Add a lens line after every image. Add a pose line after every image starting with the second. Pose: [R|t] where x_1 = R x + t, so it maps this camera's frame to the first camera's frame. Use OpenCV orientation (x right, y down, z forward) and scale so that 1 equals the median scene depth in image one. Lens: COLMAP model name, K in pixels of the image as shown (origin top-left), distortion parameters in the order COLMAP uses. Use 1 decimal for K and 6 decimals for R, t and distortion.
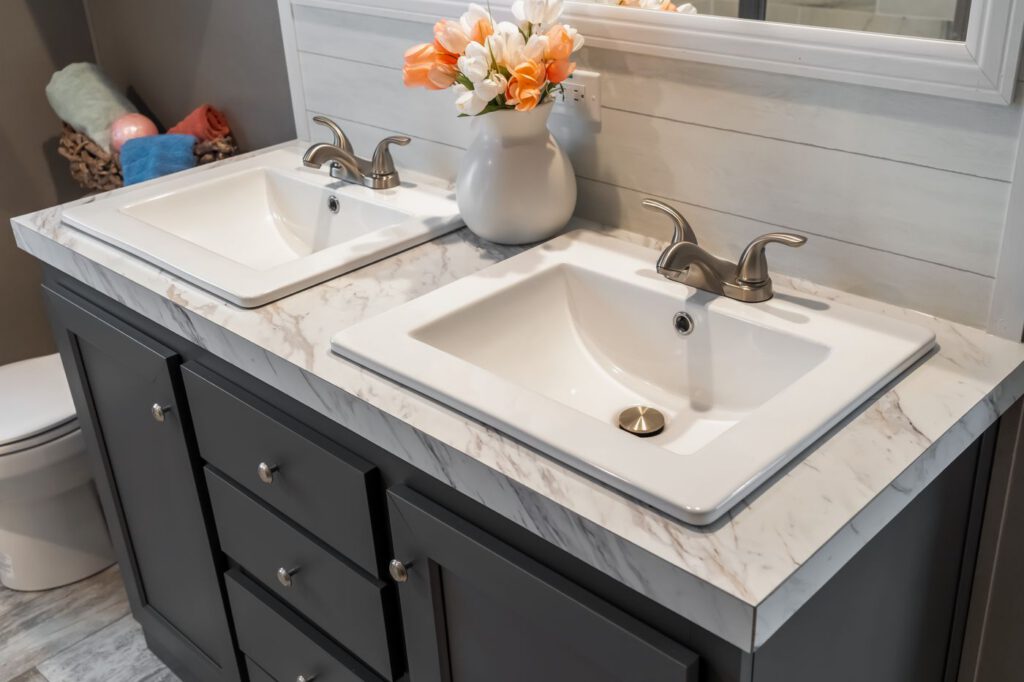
lens RADIAL K [[1071.6, 0, 512.4], [0, 1071.6, 343.2], [0, 0, 1]] dist [0.024459, 0.000000]
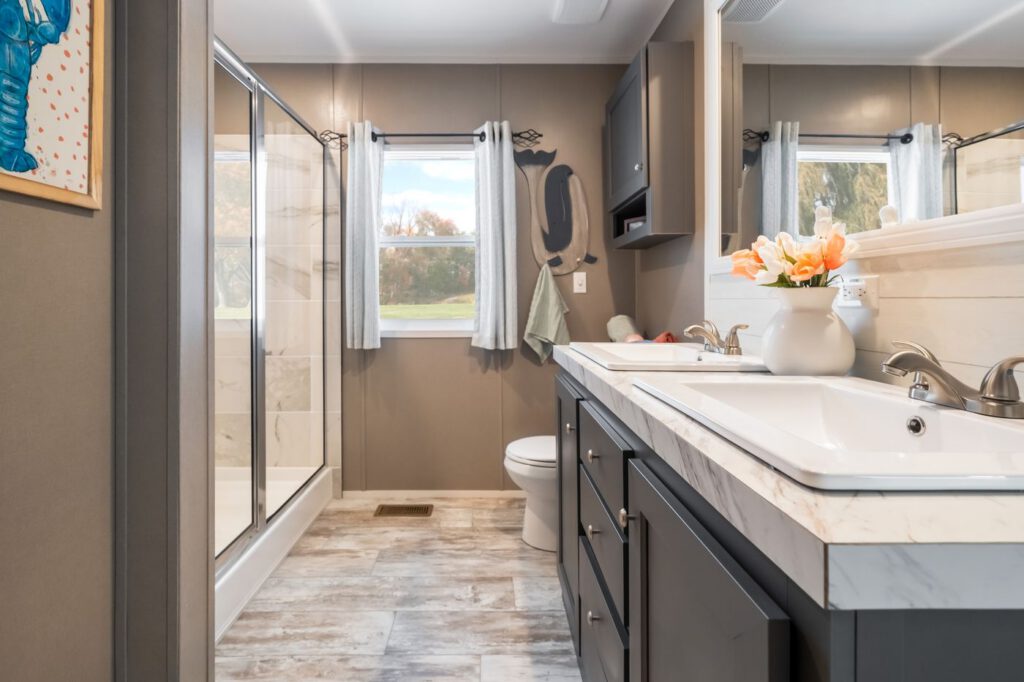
lens RADIAL K [[473.5, 0, 486.6], [0, 473.5, 299.8], [0, 0, 1]] dist [-0.004910, 0.003064]
pose [[0.697554, 0.052221, -0.714626, 0.180906], [-0.358364, 0.889069, -0.284834, 0.167352], [0.620478, 0.454784, 0.638888, 0.275044]]
